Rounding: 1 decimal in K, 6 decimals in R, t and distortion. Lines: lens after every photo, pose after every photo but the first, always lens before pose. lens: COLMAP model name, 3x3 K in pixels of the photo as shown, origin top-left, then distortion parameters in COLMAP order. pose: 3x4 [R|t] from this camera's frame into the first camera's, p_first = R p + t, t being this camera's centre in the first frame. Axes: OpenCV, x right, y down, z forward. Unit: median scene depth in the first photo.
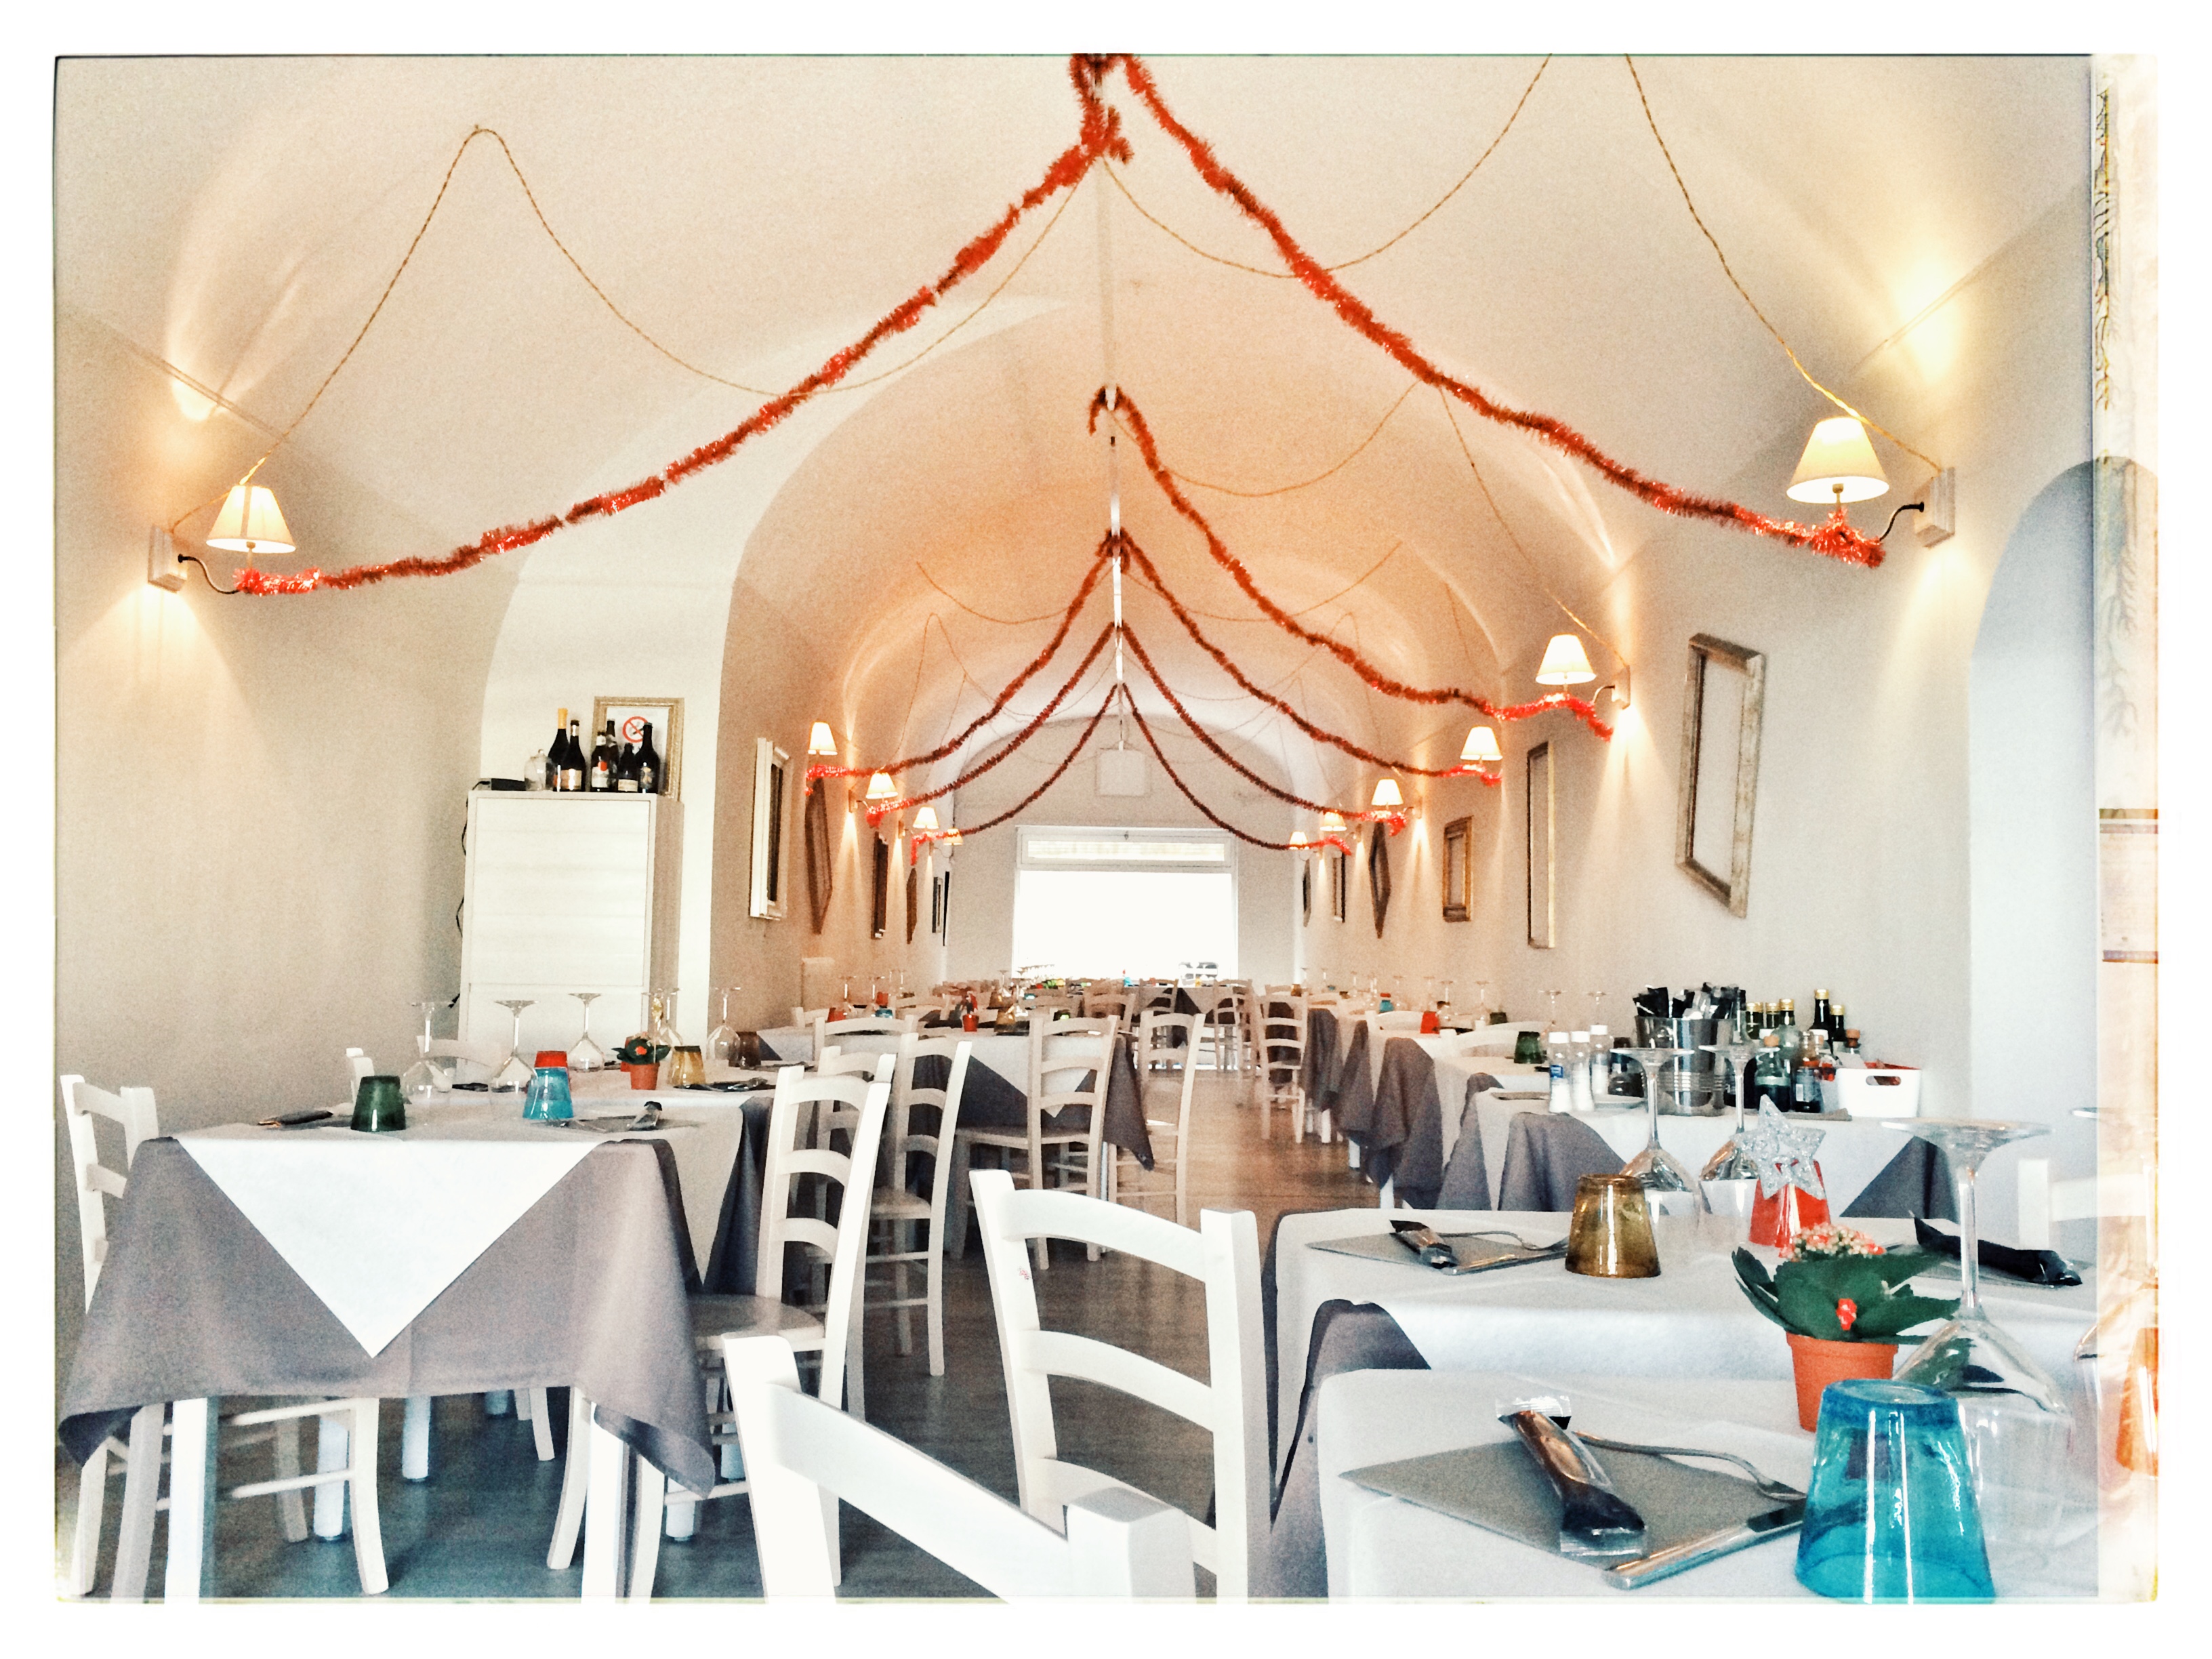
lens RADIAL K [[1886.7, 0, 1106.0], [0, 1886.7, 829.5], [0, 0, 1]] dist [0.053205, -0.007088]
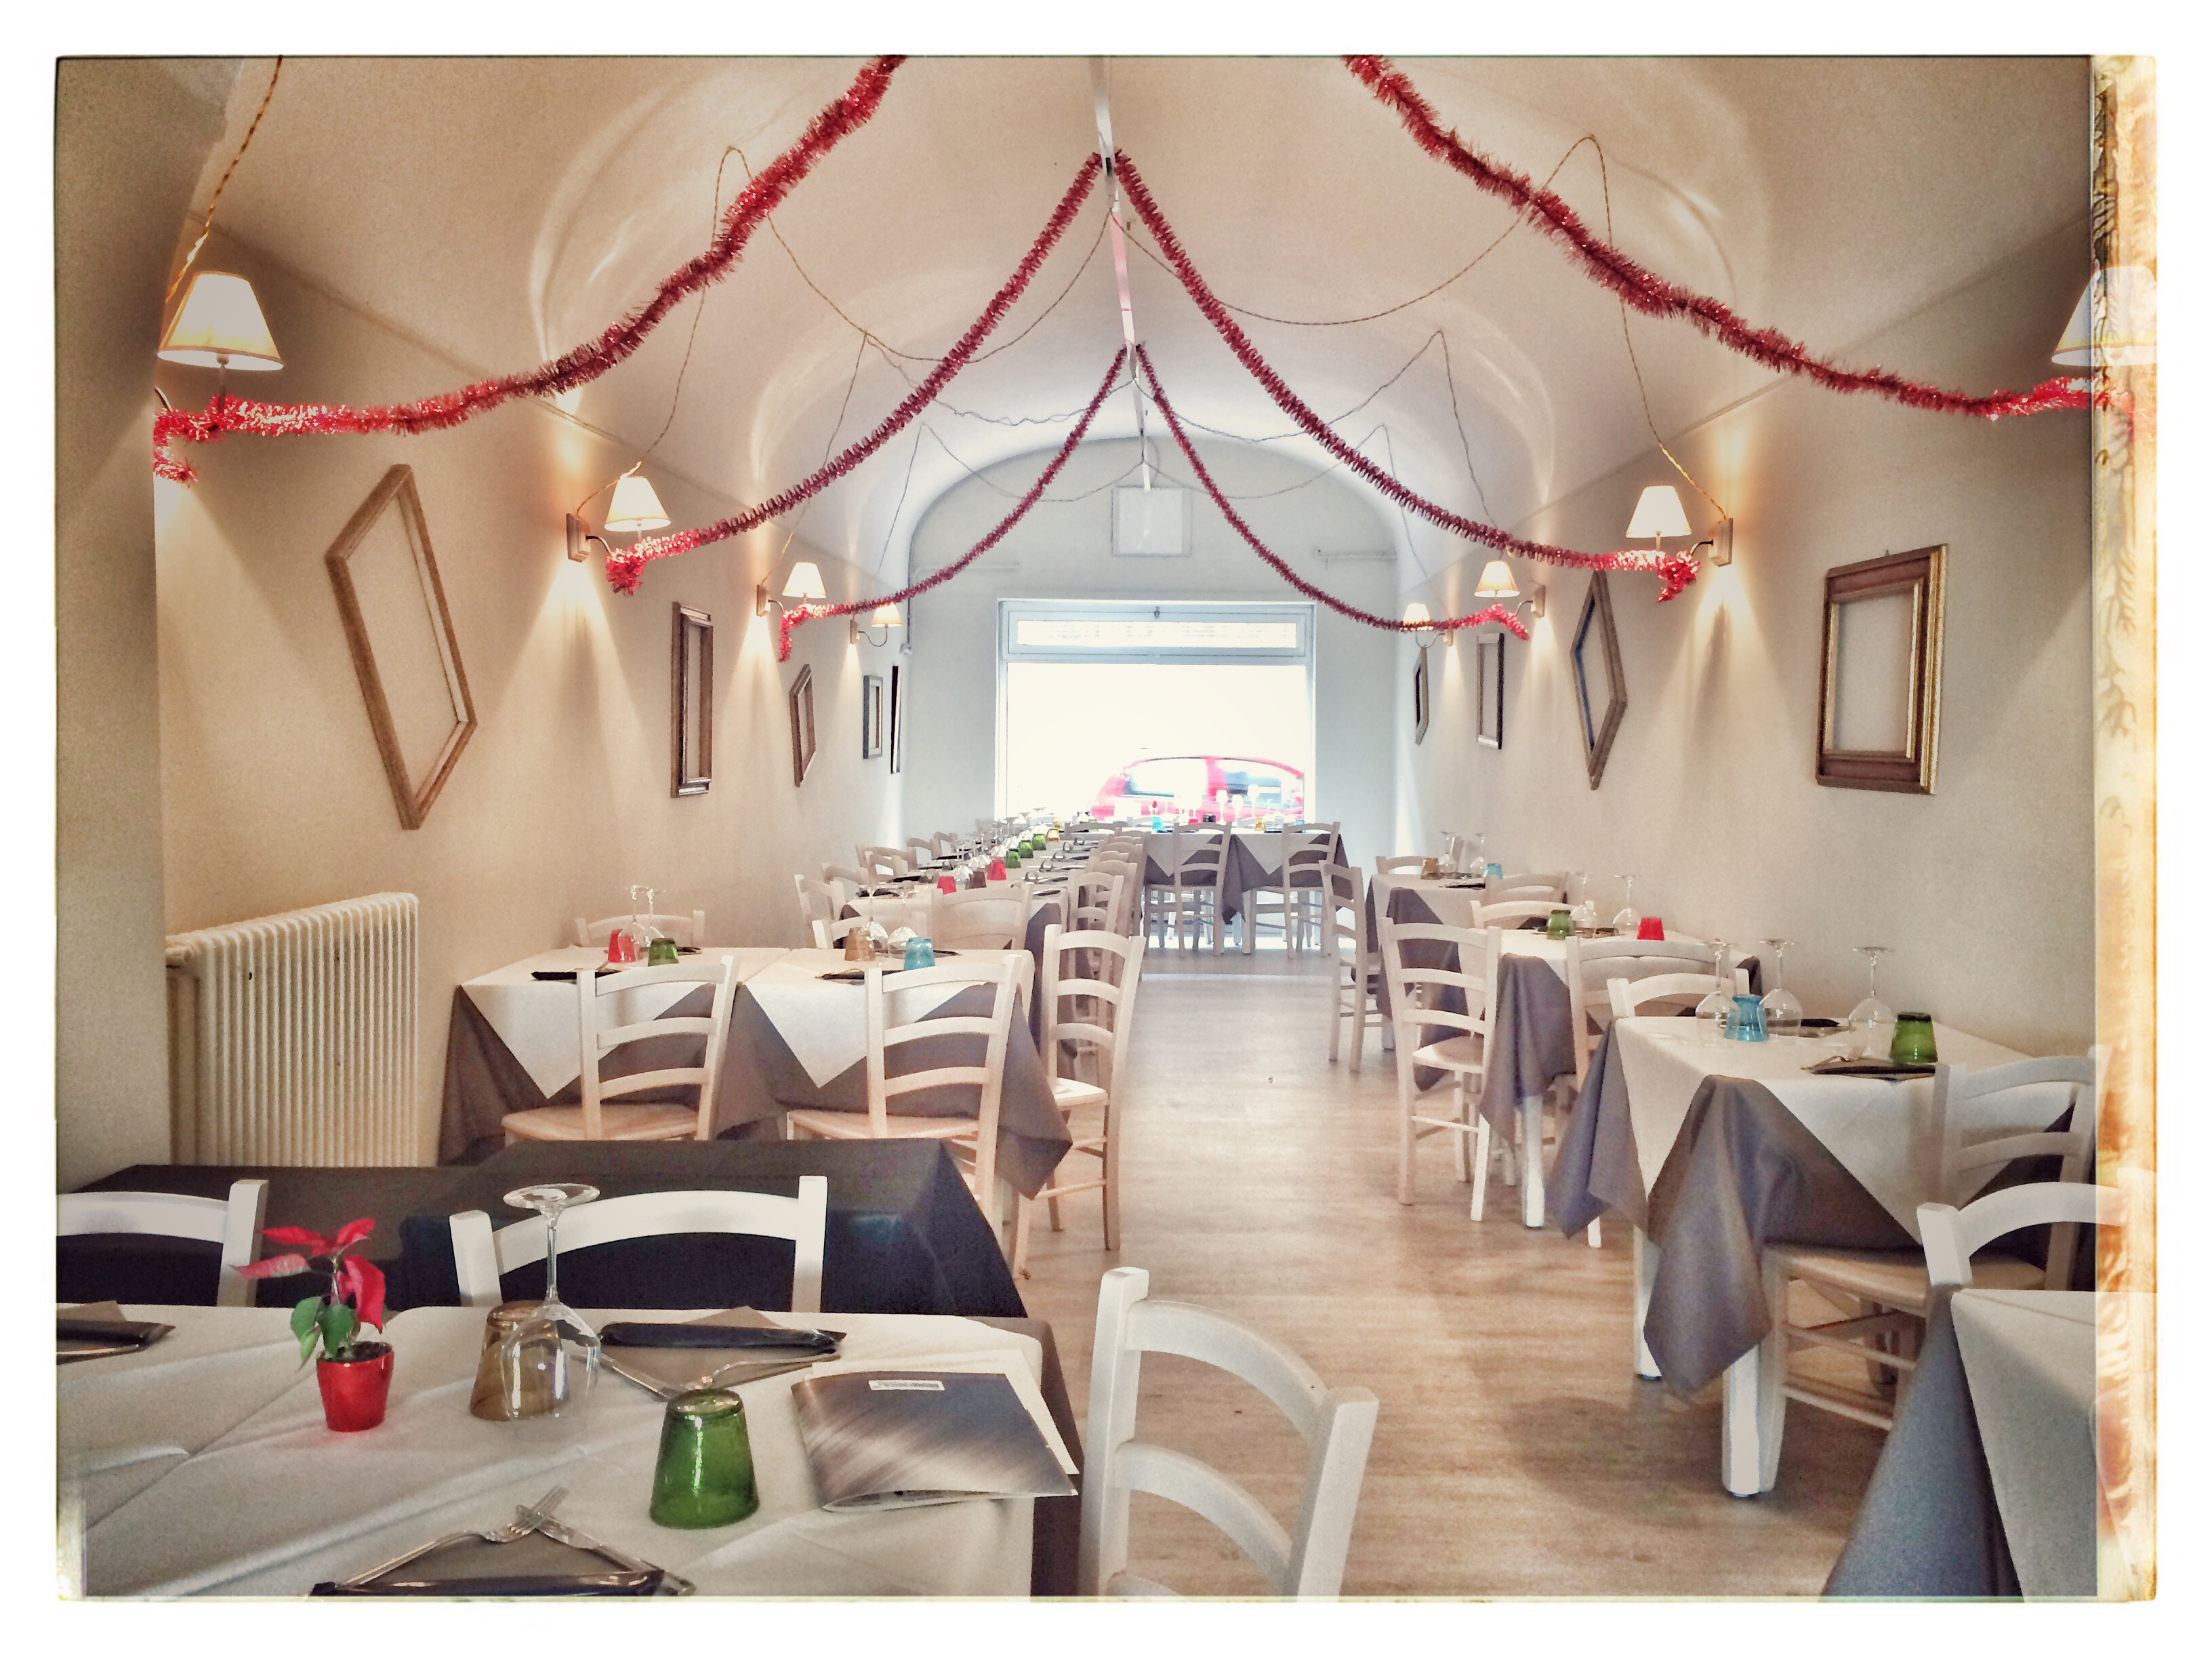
lens RADIAL K [[1886.7, 0, 1106.0], [0, 1886.7, 829.5], [0, 0, 1]] dist [0.053205, -0.007088]
pose [[0.999646, -0.003733, -0.026355, 0.014064], [0.006721, 0.993433, 0.114218, 0.004246], [0.025755, -0.114355, 0.993106, 0.405013]]
